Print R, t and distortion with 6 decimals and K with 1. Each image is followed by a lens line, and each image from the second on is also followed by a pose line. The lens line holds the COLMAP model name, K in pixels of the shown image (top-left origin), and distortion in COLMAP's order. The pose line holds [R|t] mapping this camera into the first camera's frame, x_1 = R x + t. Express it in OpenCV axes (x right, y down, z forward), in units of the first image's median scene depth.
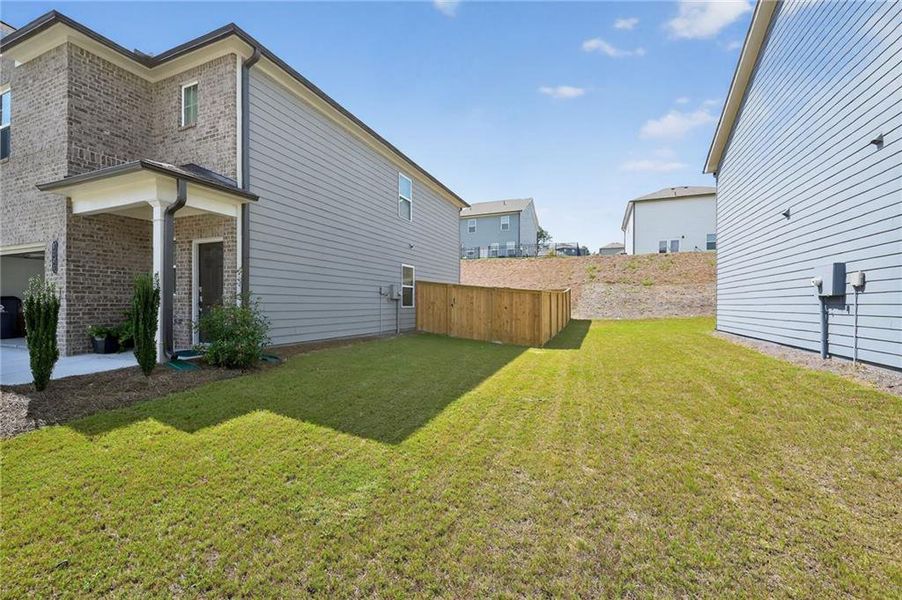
lens RADIAL K [[360.0, 0, 451.0], [0, 360.0, 300.0], [0, 0, 1]] dist [-0.001305, -0.000232]
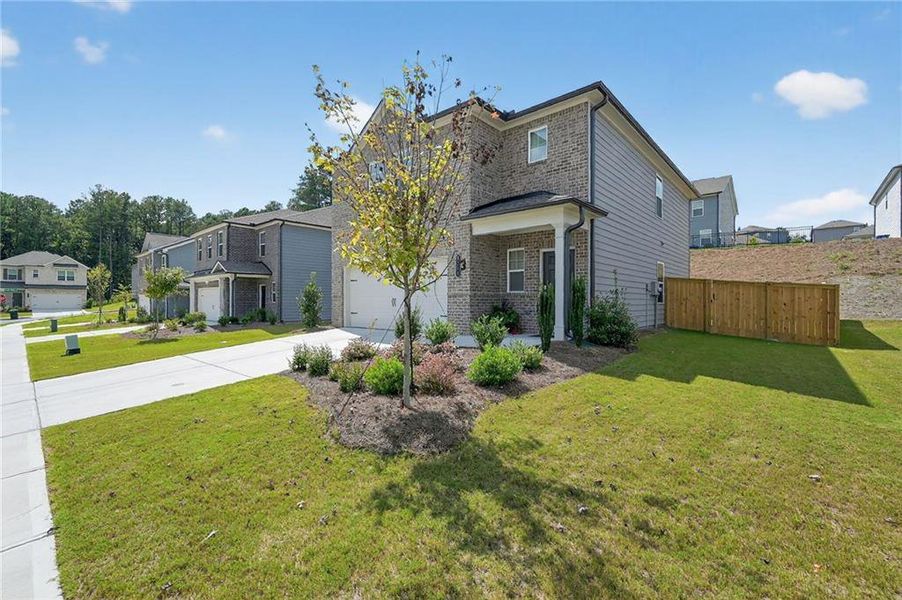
lens RADIAL K [[390.1, 0, 451.0], [0, 390.1, 300.0], [0, 0, 1]] dist [0.000588, 0.000152]
pose [[0.942703, -0.003533, -0.333615, -0.319023], [0.004210, 0.999990, 0.001307, 0.006217], [0.333607, -0.002637, 0.942709, -0.246660]]
